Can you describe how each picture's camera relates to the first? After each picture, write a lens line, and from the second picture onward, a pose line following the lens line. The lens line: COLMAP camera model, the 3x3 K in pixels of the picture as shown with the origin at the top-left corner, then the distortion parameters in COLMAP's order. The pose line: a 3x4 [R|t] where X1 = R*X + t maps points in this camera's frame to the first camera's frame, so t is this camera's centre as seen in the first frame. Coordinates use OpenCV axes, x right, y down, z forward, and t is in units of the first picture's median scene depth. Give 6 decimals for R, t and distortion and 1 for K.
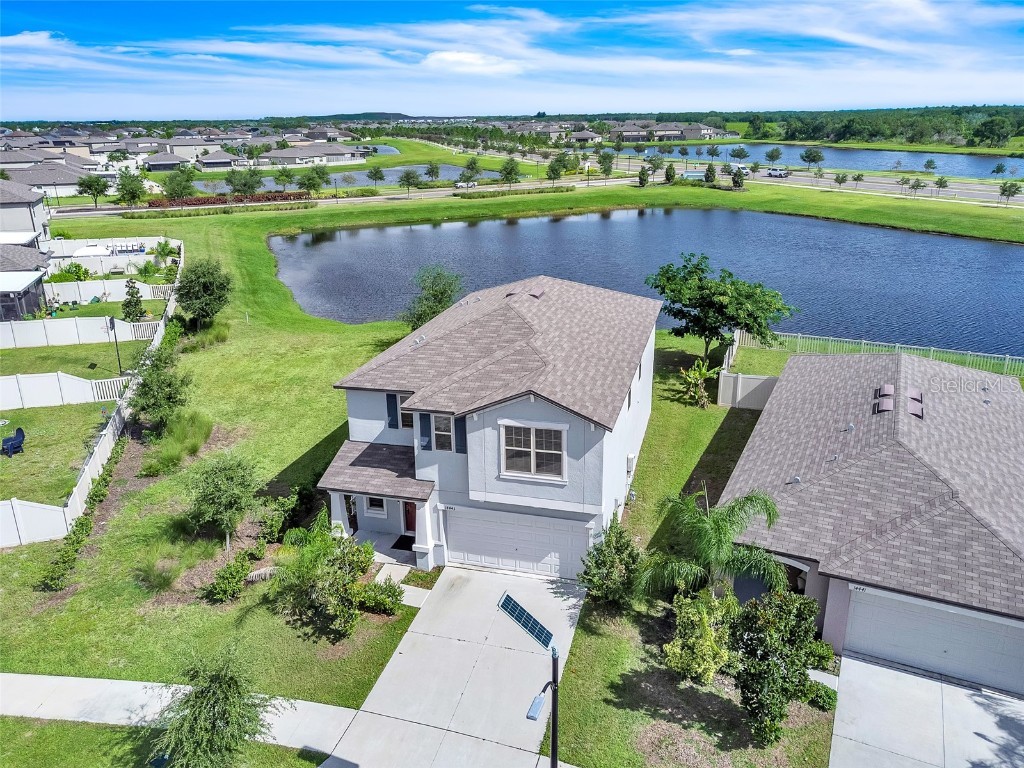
lens RADIAL K [[777.0, 0, 508.0], [0, 777.0, 376.8], [0, 0, 1]] dist [0.008288, 0.025893]
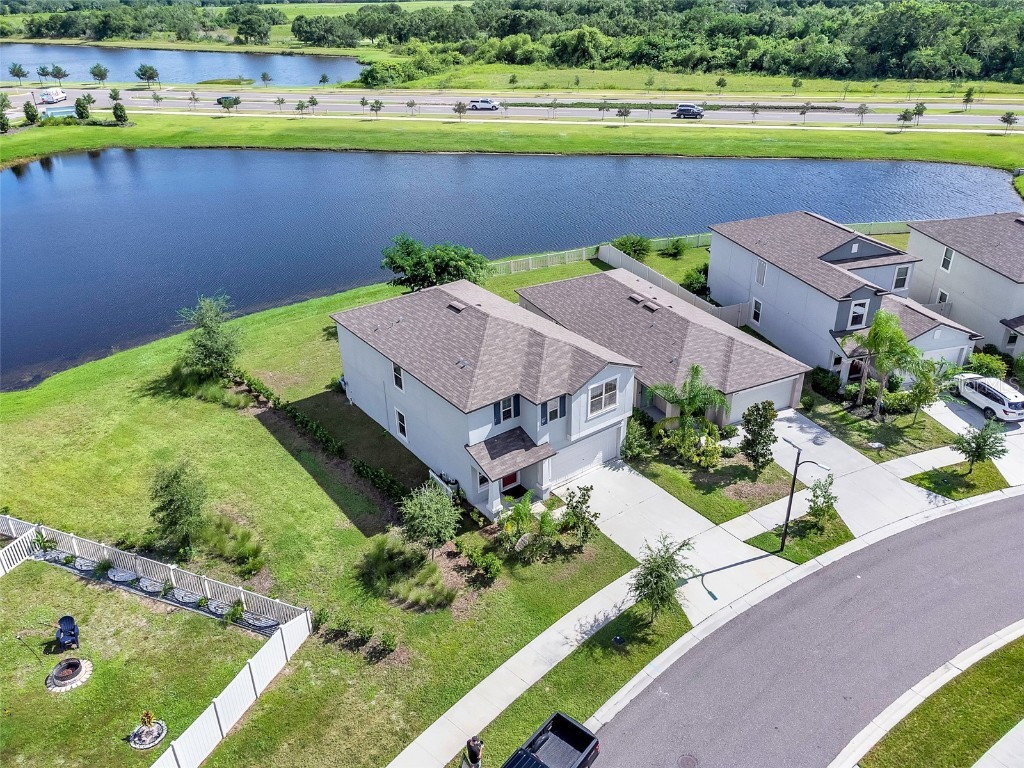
lens RADIAL K [[777.0, 0, 513.6], [0, 777.0, 376.0], [0, 0, 1]] dist [0.008288, 0.025893]
pose [[0.613305, -0.360842, 0.702603, -1.165585], [0.260466, 0.932181, 0.251387, -0.389315], [-0.745664, 0.028827, 0.665698, 0.029832]]
